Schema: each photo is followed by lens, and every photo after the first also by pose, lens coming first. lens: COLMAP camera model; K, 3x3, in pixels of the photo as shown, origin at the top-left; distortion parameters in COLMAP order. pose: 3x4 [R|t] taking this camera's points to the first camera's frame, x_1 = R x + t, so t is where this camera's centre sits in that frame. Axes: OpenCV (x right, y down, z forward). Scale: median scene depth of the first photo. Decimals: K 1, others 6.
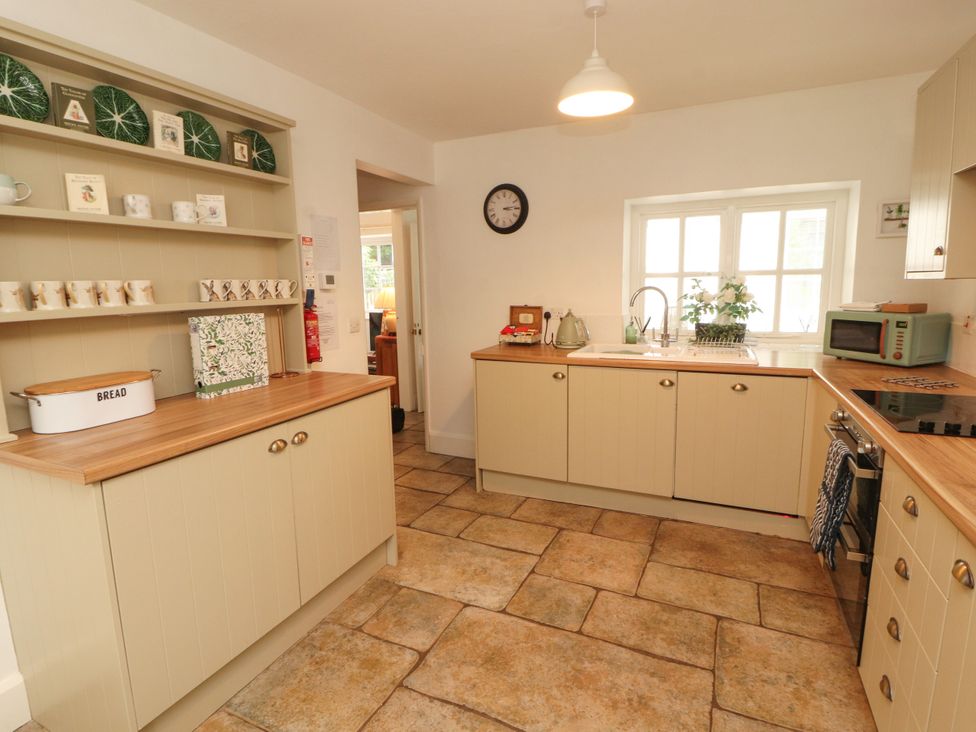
lens RADIAL K [[504.9, 0, 493.6], [0, 504.9, 356.0], [0, 0, 1]] dist [-0.000789, -0.013659]
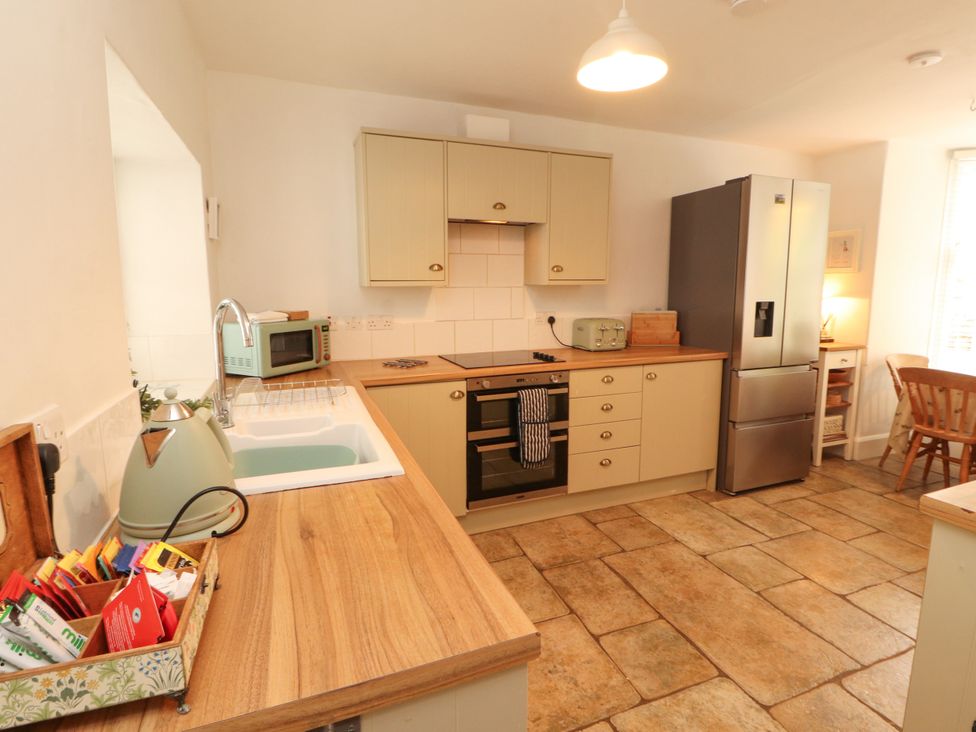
lens RADIAL K [[504.9, 0, 494.8], [0, 504.9, 352.7], [0, 0, 1]] dist [-0.000789, -0.013659]
pose [[-0.719128, -0.075240, 0.690792, -0.212864], [0.114636, 0.967654, 0.224733, -0.210384], [-0.685356, 0.240801, -0.687242, 1.475455]]
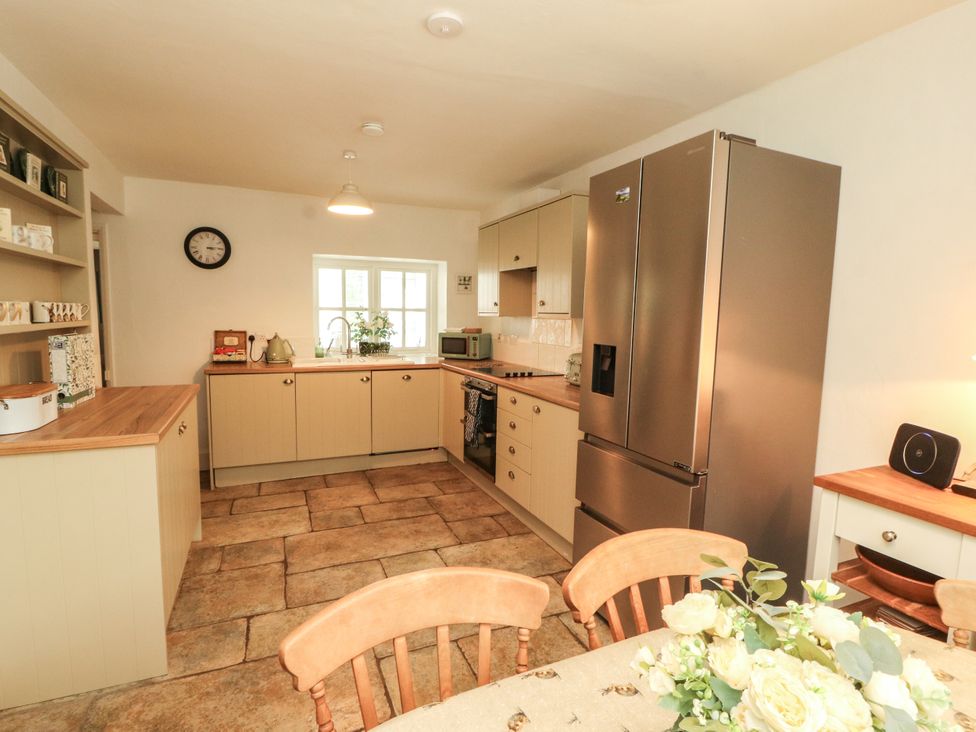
lens RADIAL K [[504.9, 0, 489.4], [0, 504.9, 360.2], [0, 0, 1]] dist [-0.000789, -0.013659]
pose [[0.667014, -0.040917, 0.743921, -0.625722], [0.079581, 0.996691, -0.016534, 0.058452], [-0.740783, 0.070230, 0.668063, -0.365408]]
